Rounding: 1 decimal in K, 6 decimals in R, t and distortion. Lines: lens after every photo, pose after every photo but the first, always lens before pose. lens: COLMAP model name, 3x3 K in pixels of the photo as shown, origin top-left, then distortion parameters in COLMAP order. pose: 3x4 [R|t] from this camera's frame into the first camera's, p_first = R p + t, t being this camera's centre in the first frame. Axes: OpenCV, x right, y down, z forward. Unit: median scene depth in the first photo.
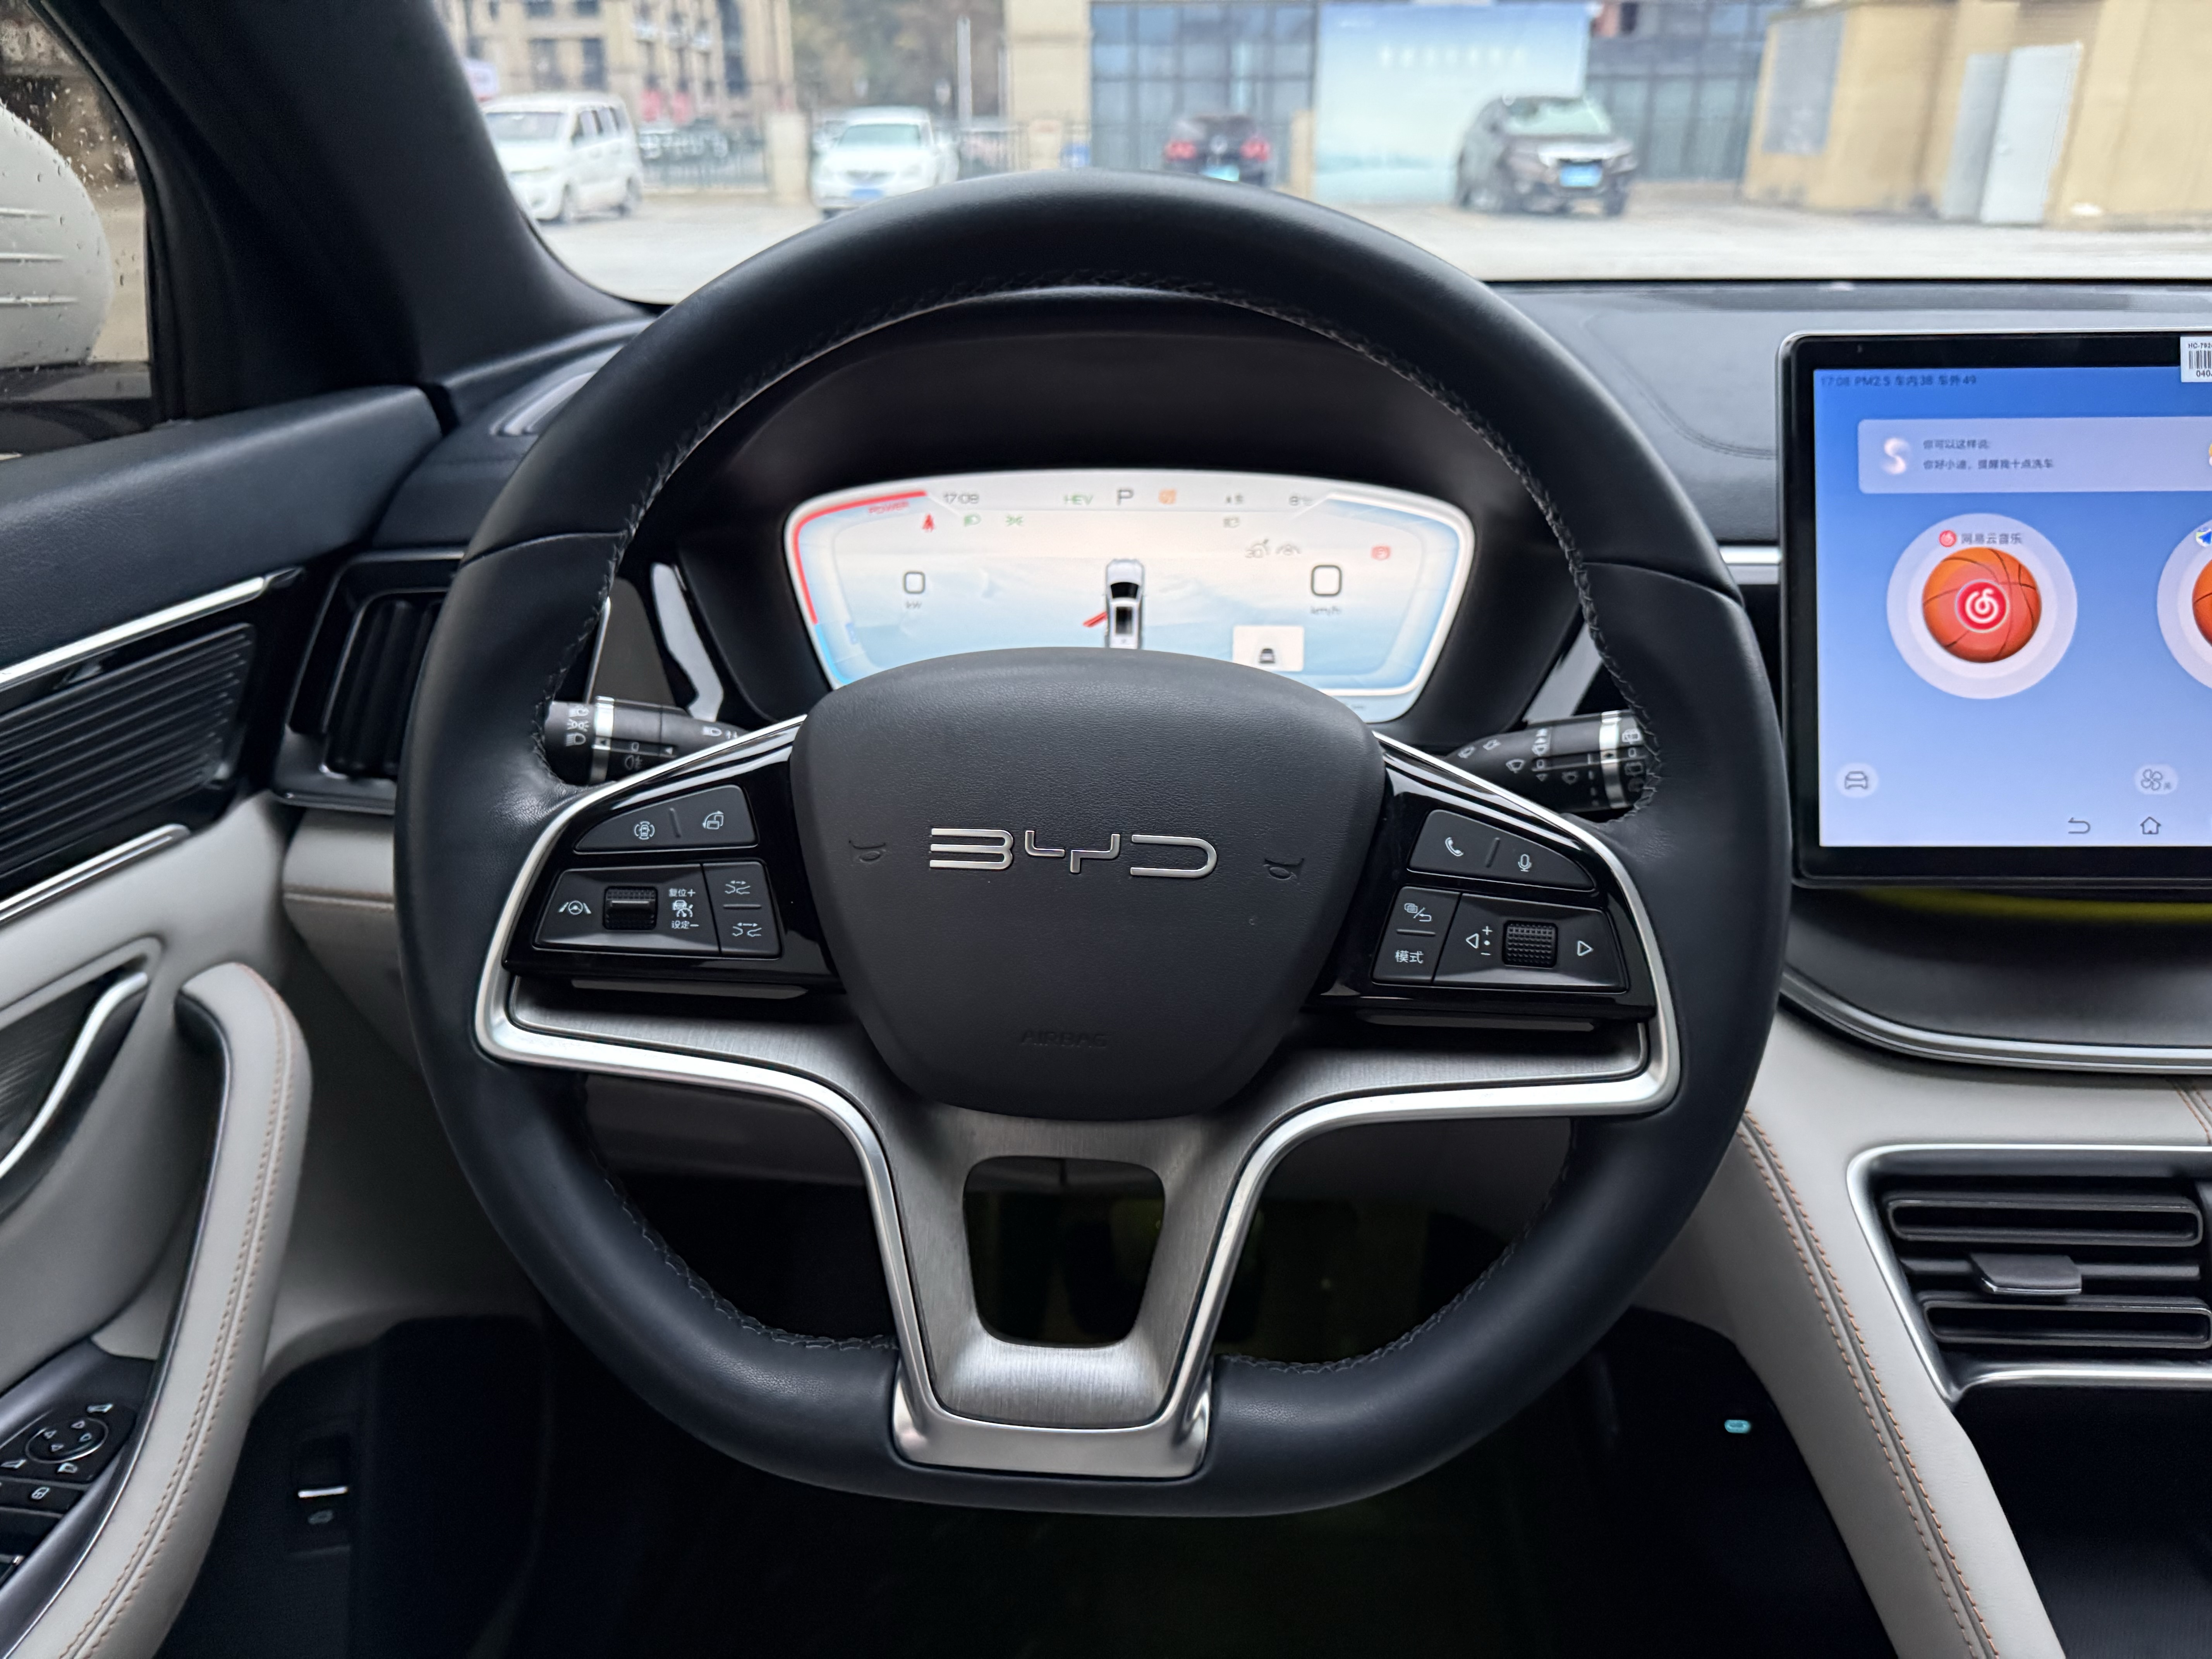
lens RADIAL K [[1575.3, 0, 1085.5], [0, 1575.3, 868.9], [0, 0, 1]] dist [0.035393, -0.047720]
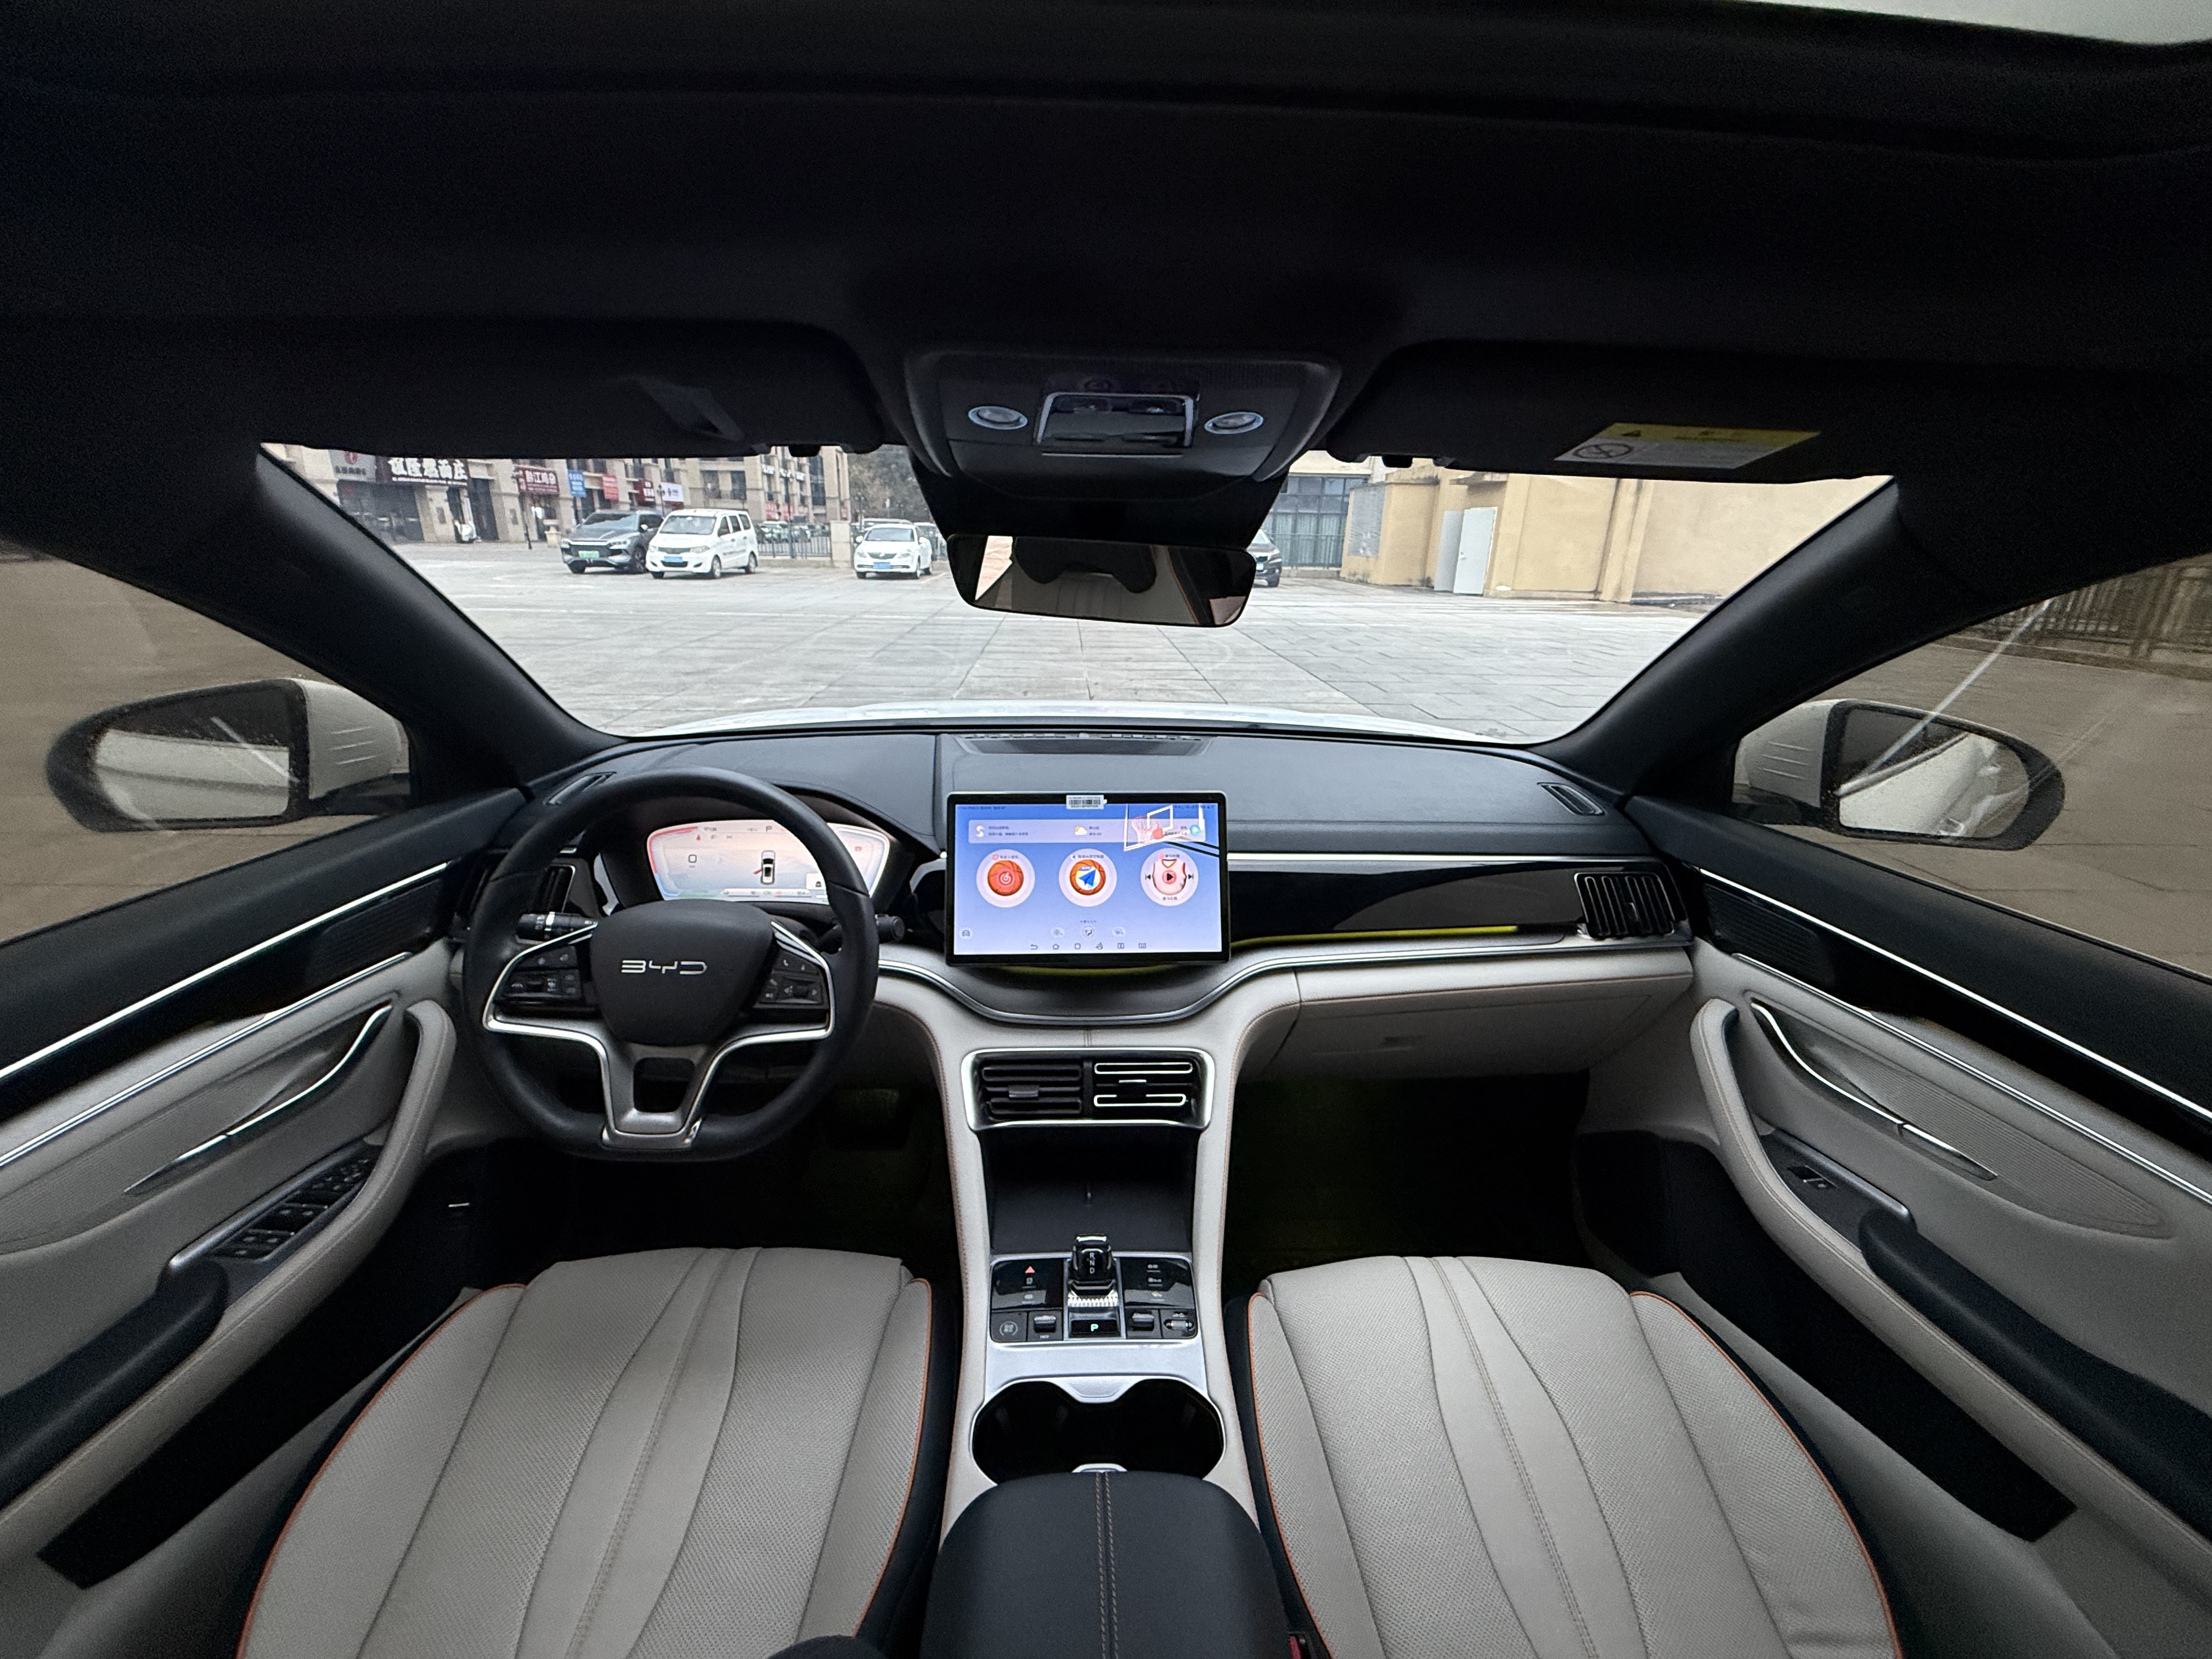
lens RADIAL K [[887.7, 0, 1099.2], [0, 887.7, 830.3], [0, 0, 1]] dist [-0.000319, -0.000220]
pose [[0.995660, -0.002893, 0.093017, 0.580779], [0.012689, 0.994403, -0.104887, -0.070776], [-0.092193, 0.105612, 0.990125, -0.802212]]
